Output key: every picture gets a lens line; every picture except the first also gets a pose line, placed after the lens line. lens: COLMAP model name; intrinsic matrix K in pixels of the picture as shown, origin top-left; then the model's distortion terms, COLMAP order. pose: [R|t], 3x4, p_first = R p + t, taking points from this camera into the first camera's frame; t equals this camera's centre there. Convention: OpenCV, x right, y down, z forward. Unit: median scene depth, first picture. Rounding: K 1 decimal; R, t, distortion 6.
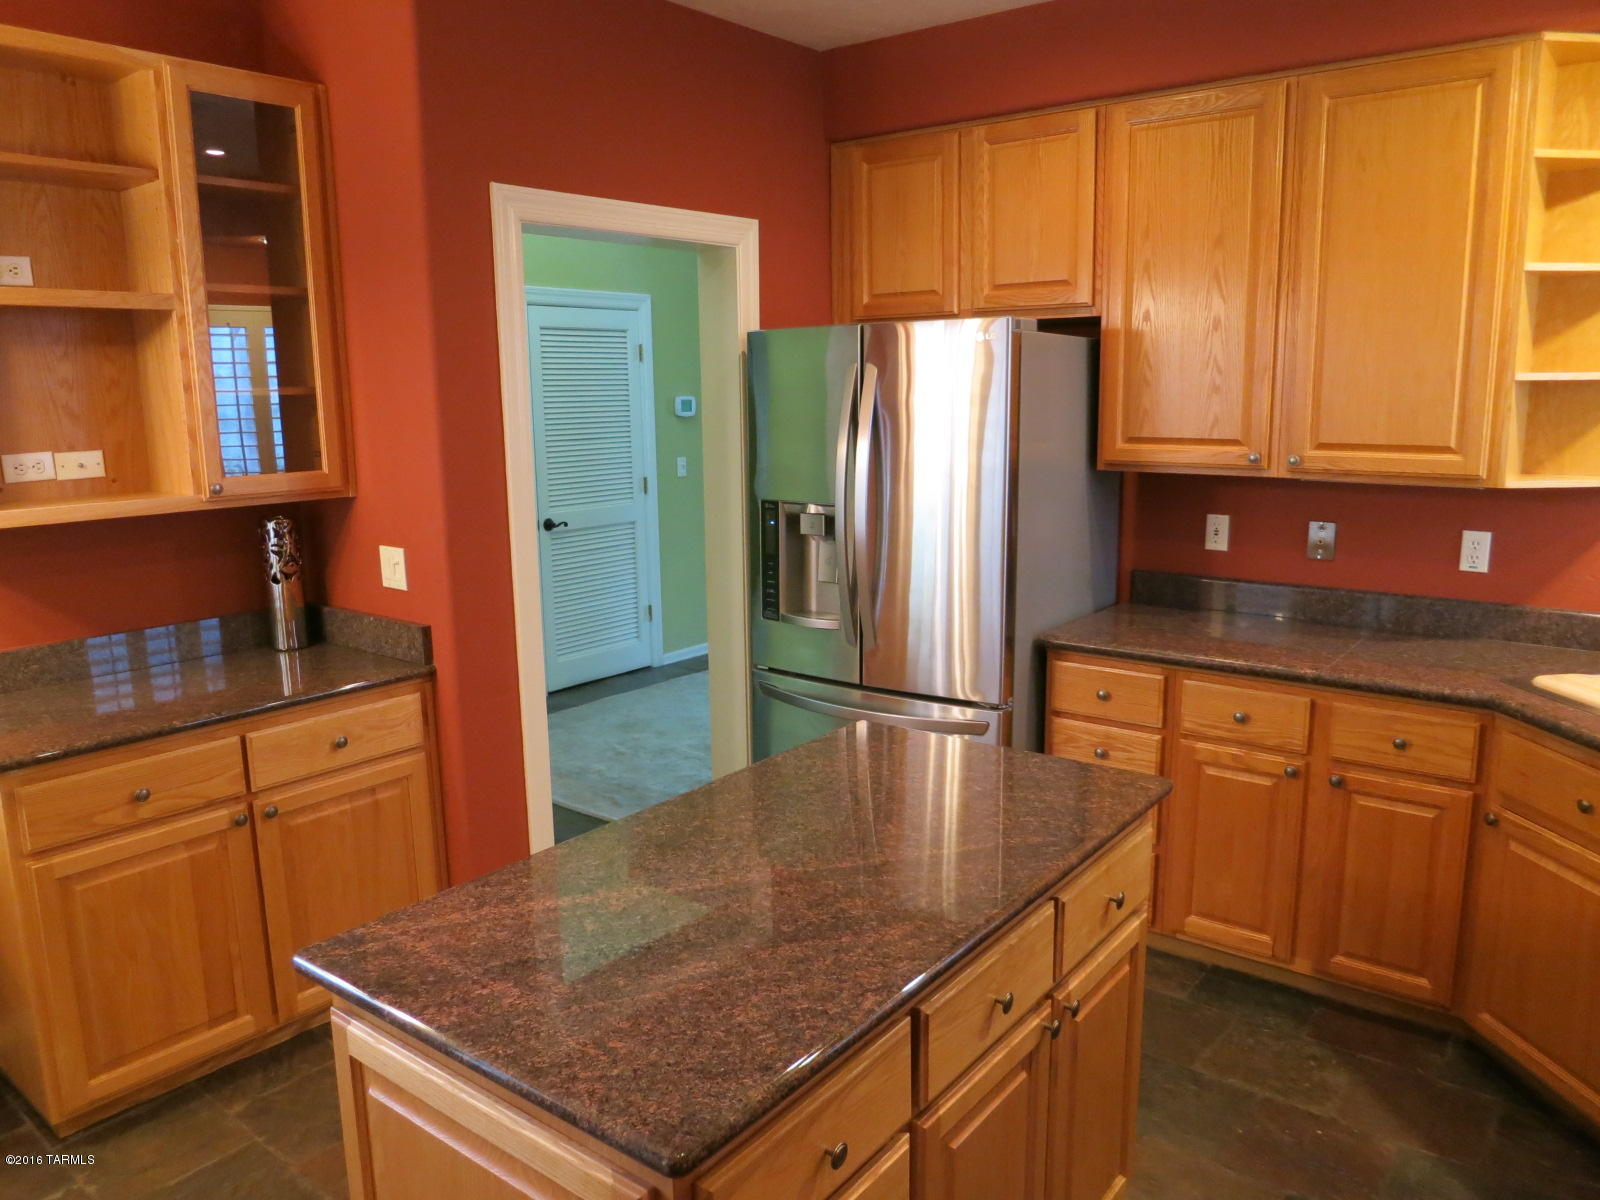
lens RADIAL K [[1159.9, 0, 797.1], [0, 1159.9, 597.7], [0, 0, 1]] dist [-0.039748, 0.003293]
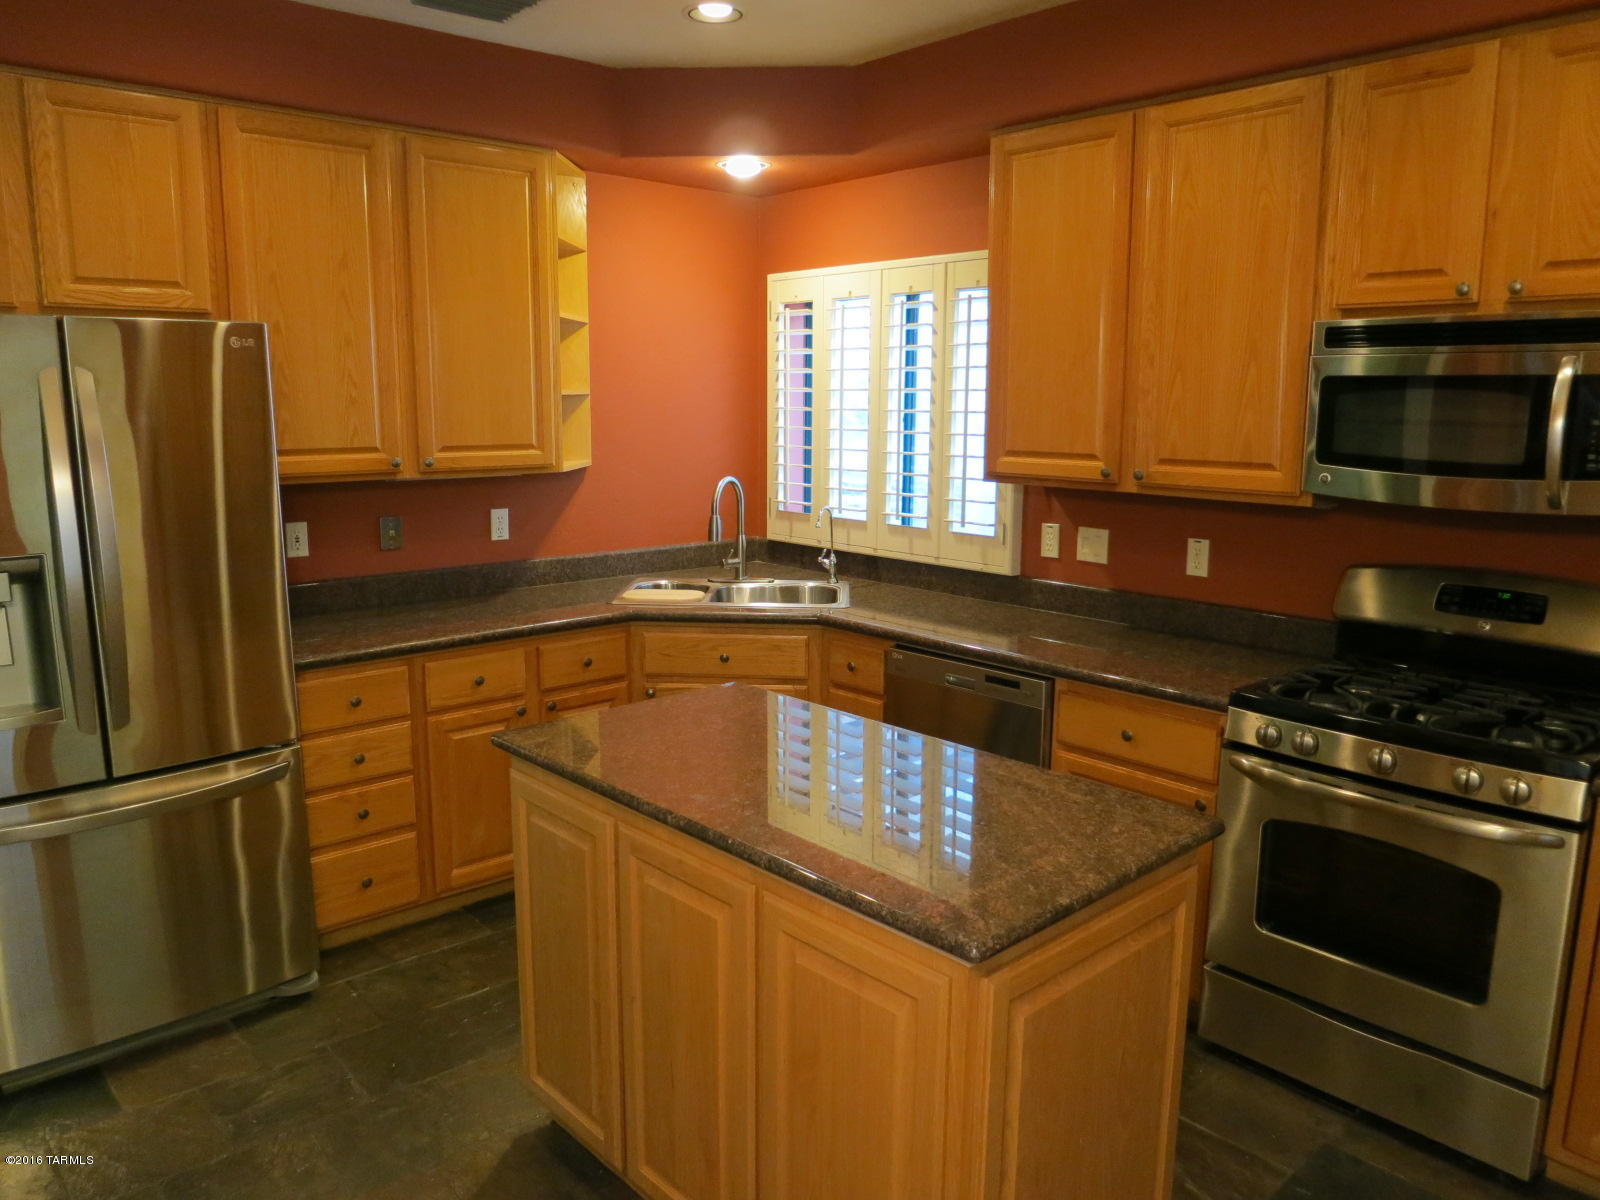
lens RADIAL K [[1159.9, 0, 796.8], [0, 1159.9, 603.5], [0, 0, 1]] dist [-0.039748, 0.003293]
pose [[0.172935, -0.161497, 0.971603, -0.666131], [0.168915, 0.976714, 0.132281, -0.071363], [-0.970341, 0.141242, 0.196187, 0.427711]]
